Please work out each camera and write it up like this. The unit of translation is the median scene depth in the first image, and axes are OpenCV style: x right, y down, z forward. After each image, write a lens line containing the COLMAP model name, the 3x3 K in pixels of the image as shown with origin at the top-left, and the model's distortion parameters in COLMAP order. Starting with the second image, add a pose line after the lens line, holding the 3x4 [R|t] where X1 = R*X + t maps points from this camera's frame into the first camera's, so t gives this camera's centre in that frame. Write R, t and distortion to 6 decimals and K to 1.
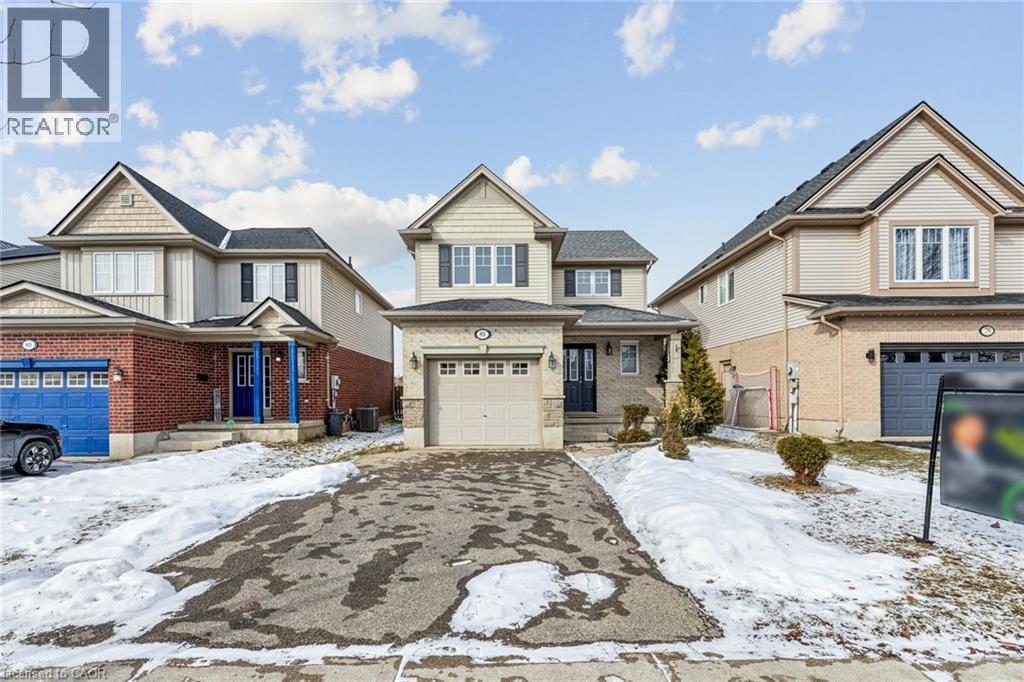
lens RADIAL K [[465.1, 0, 509.3], [0, 465.1, 397.6], [0, 0, 1]] dist [-0.000090, 0.000002]
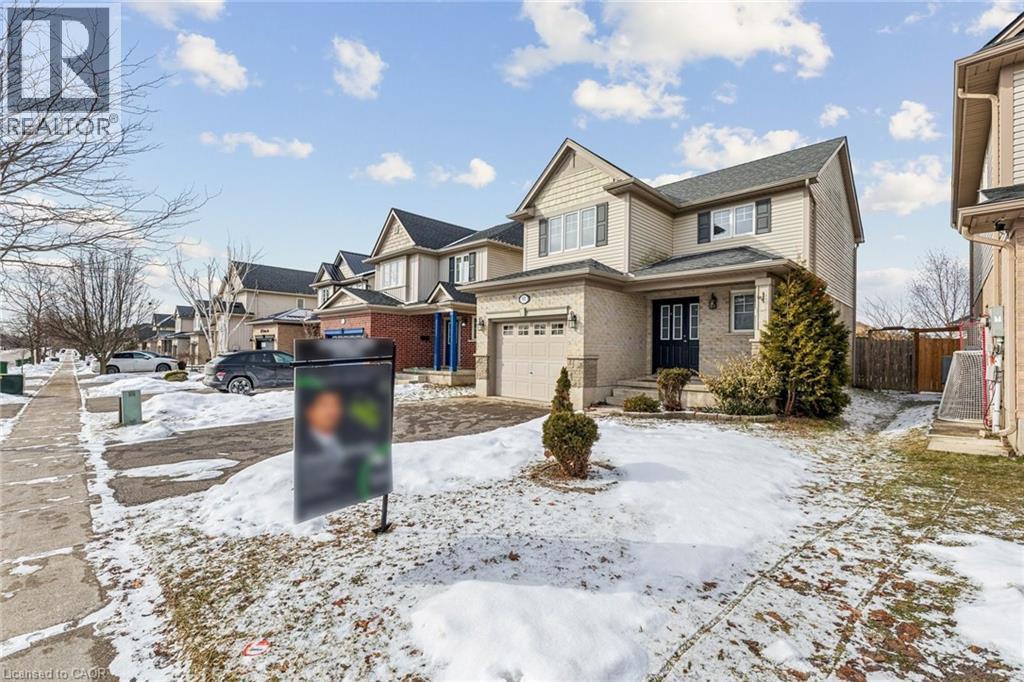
lens RADIAL K [[435.6, 0, 505.4], [0, 435.6, 346.4], [0, 0, 1]] dist [-0.000820, -0.000068]
pose [[0.707151, 0.009418, -0.707000, 0.563117], [-0.019391, 0.999794, -0.006077, -0.013992], [0.706797, 0.018006, 0.707188, 0.205121]]
